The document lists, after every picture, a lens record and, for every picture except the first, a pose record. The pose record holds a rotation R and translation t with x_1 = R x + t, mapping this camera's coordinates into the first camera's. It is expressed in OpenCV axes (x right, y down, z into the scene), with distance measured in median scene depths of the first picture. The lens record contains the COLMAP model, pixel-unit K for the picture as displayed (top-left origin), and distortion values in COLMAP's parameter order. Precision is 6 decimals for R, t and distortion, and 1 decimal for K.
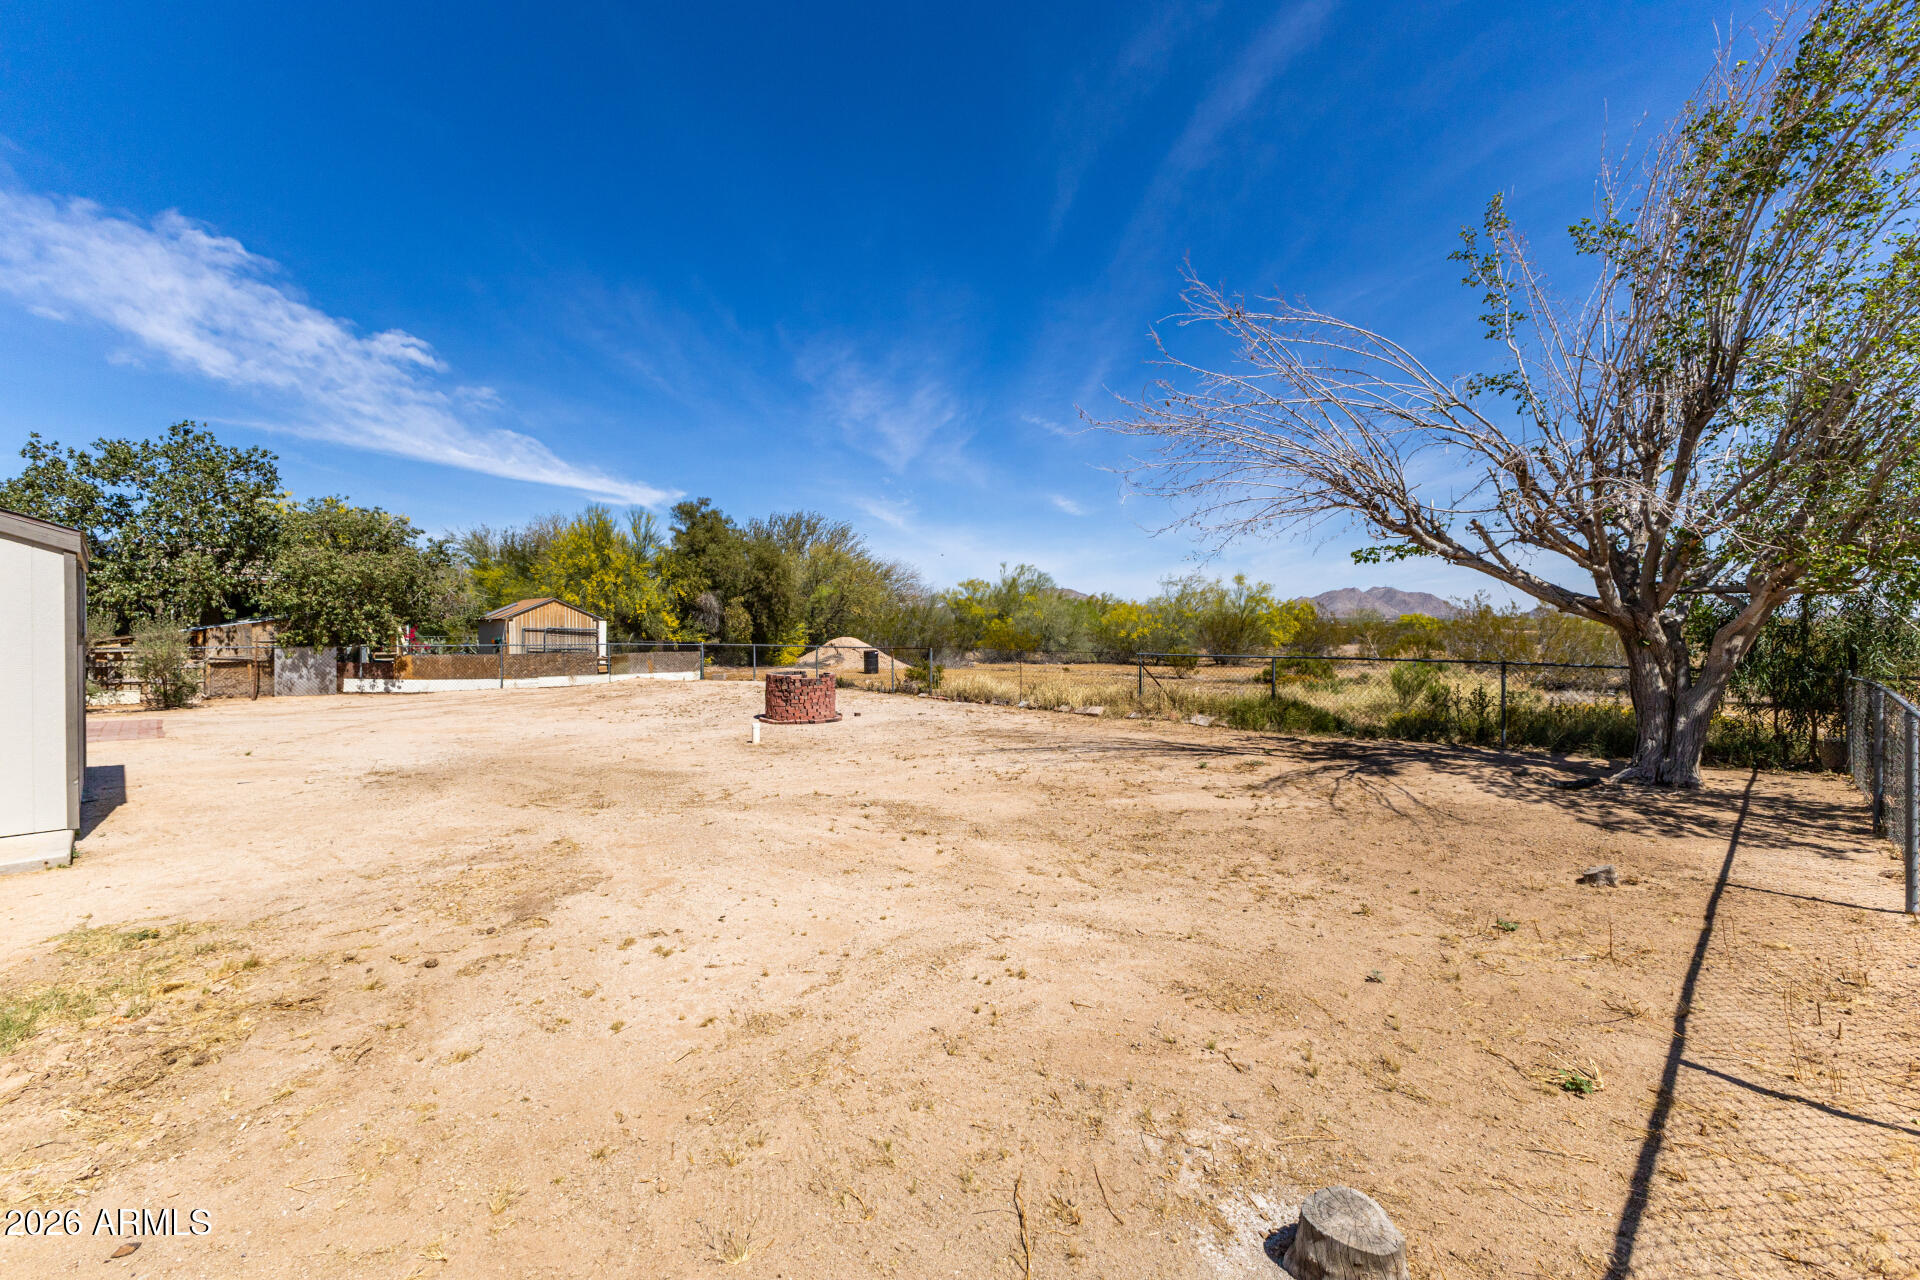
lens RADIAL K [[822.3, 0, 953.1], [0, 822.3, 635.0], [0, 0, 1]] dist [0.011943, -0.002380]
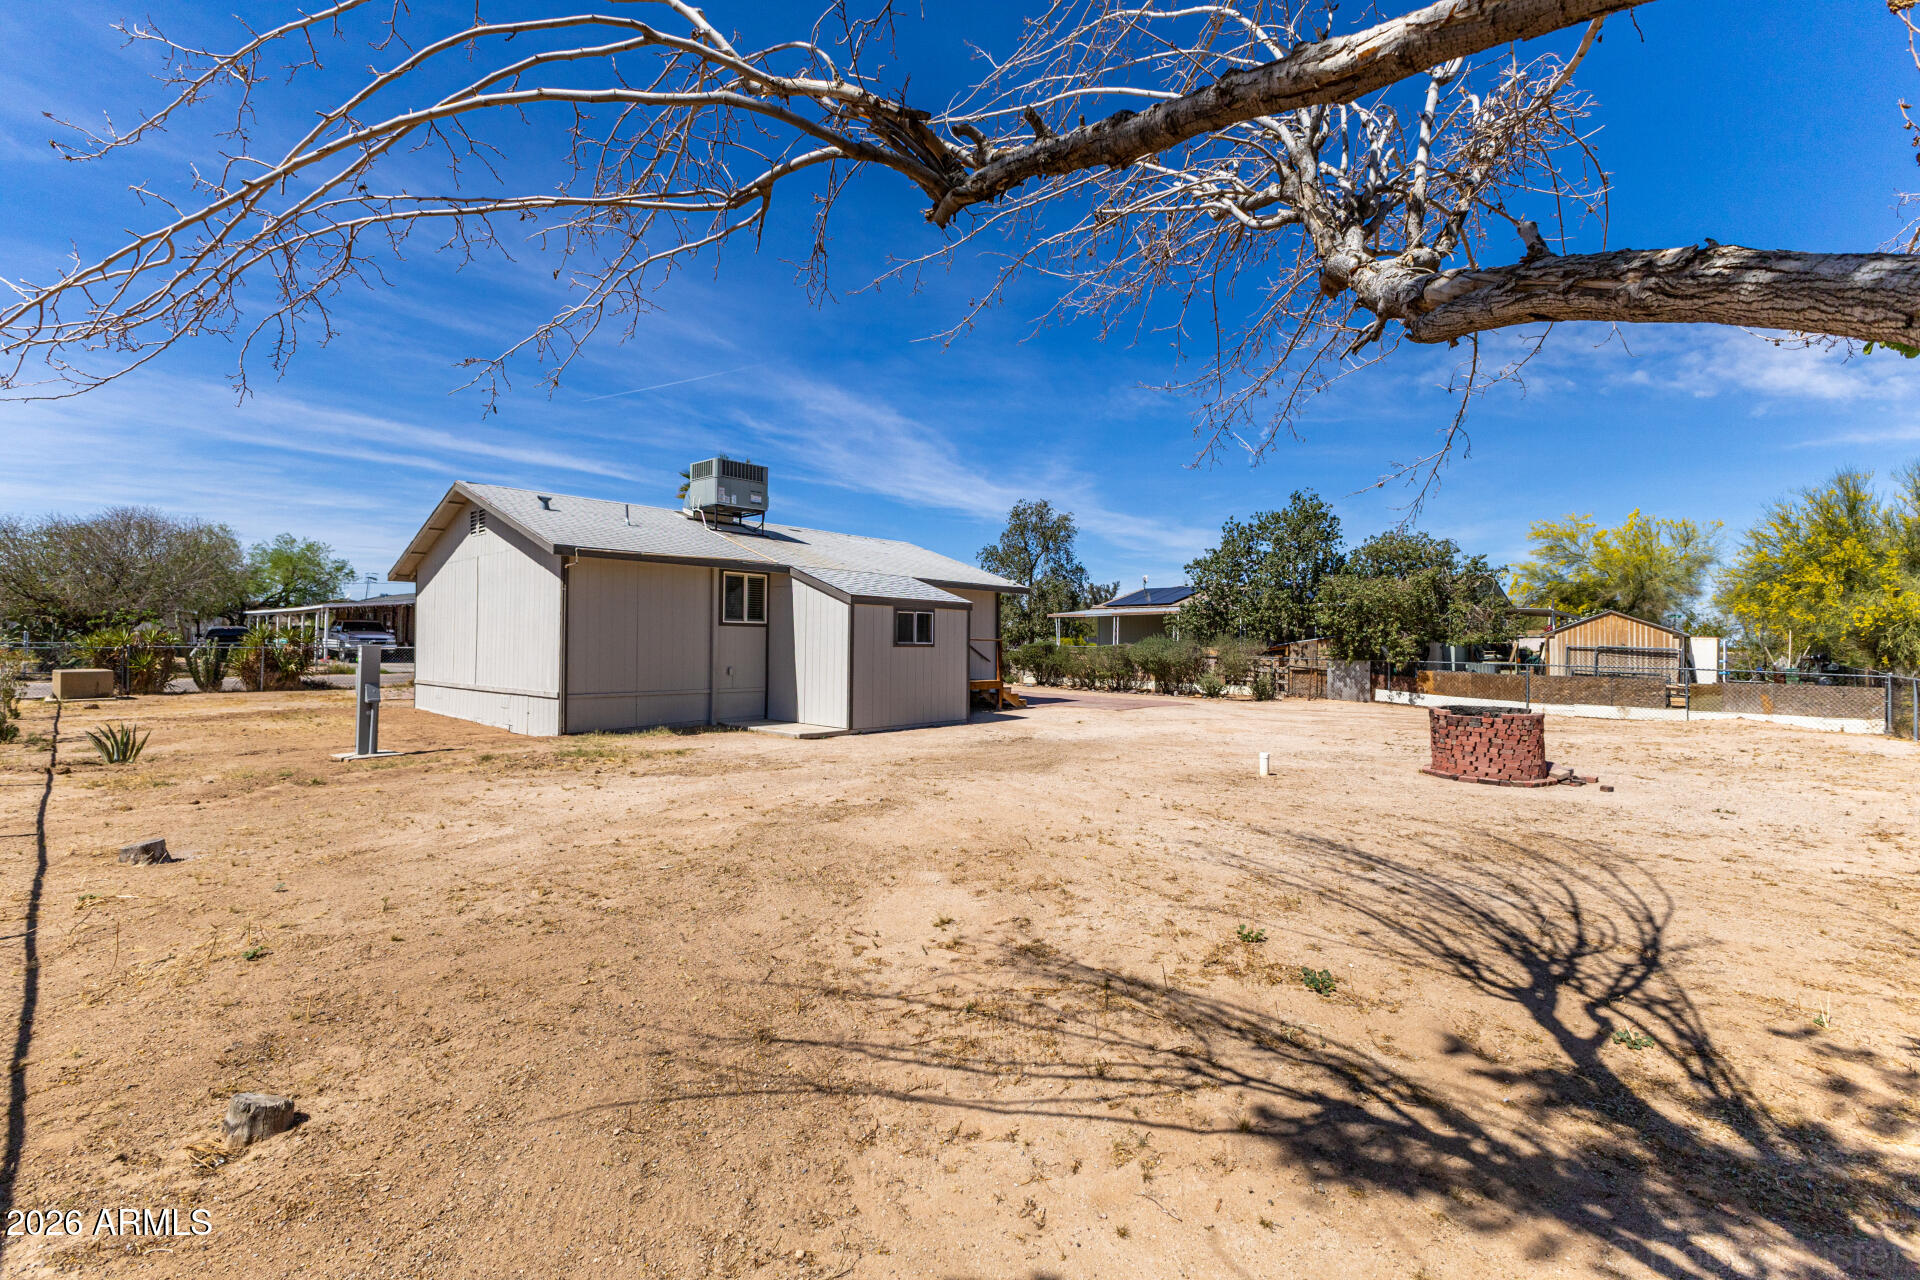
lens RADIAL K [[822.3, 0, 959.3], [0, 822.3, 644.4], [0, 0, 1]] dist [0.011943, -0.002380]
pose [[0.031619, 0.005216, -0.999486, 0.368502], [-0.017186, 0.999841, 0.004674, -0.004116], [0.999352, 0.017030, 0.031704, 0.380726]]
